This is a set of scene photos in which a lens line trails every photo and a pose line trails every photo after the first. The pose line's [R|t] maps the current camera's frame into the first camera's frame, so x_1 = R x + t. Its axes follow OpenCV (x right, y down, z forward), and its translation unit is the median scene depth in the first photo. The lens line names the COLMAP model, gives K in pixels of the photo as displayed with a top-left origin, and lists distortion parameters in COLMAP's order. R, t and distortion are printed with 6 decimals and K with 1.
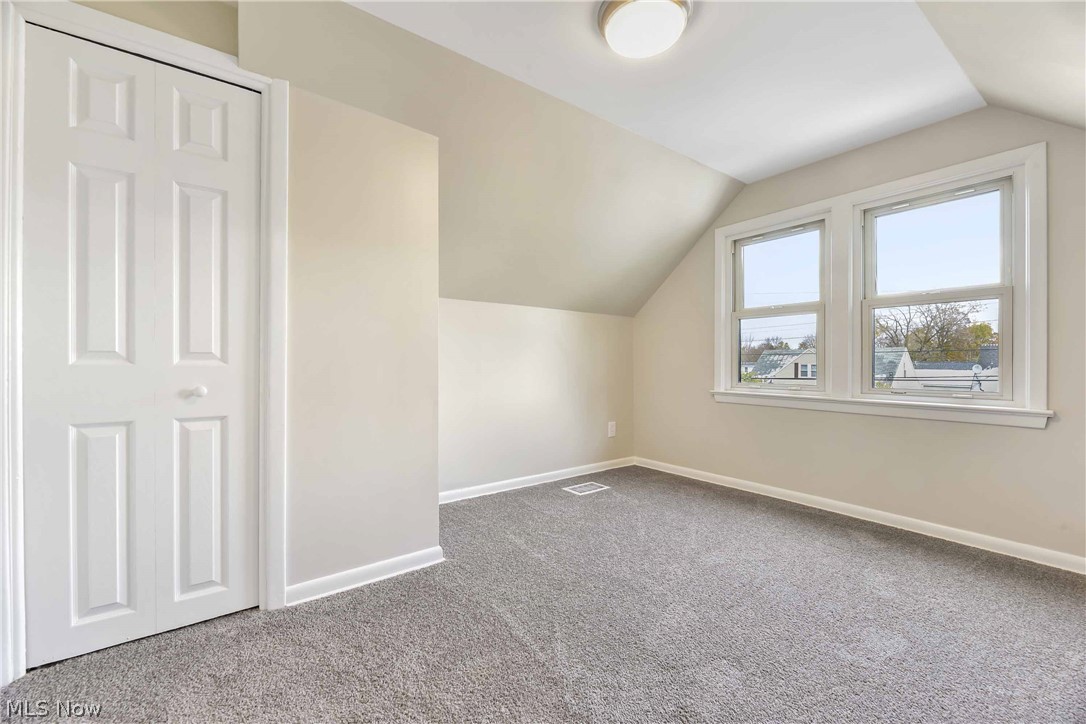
lens RADIAL K [[442.3, 0, 540.6], [0, 442.3, 361.1], [0, 0, 1]] dist [-0.001834, -0.000982]
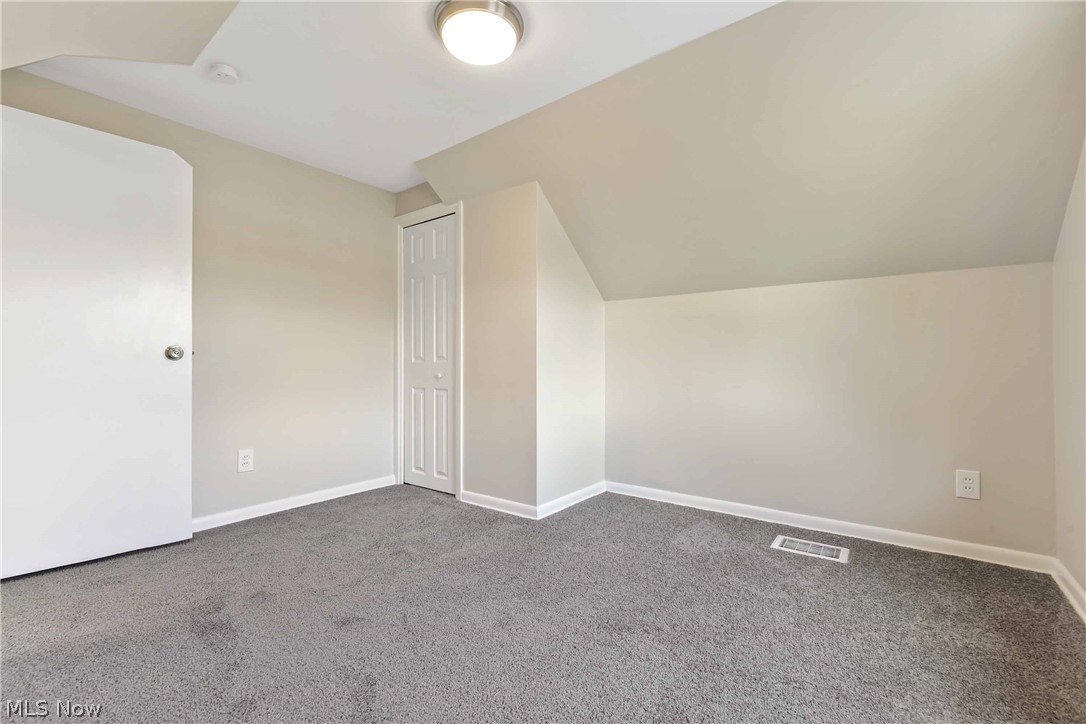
lens RADIAL K [[469.3, 0, 540.3], [0, 469.3, 366.0], [0, 0, 1]] dist [-0.000173, -0.000636]
pose [[0.265180, 0.001292, -0.964198, 1.262268], [0.004396, 0.999987, 0.002549, 0.019488], [0.964189, -0.004915, 0.265171, 0.794417]]
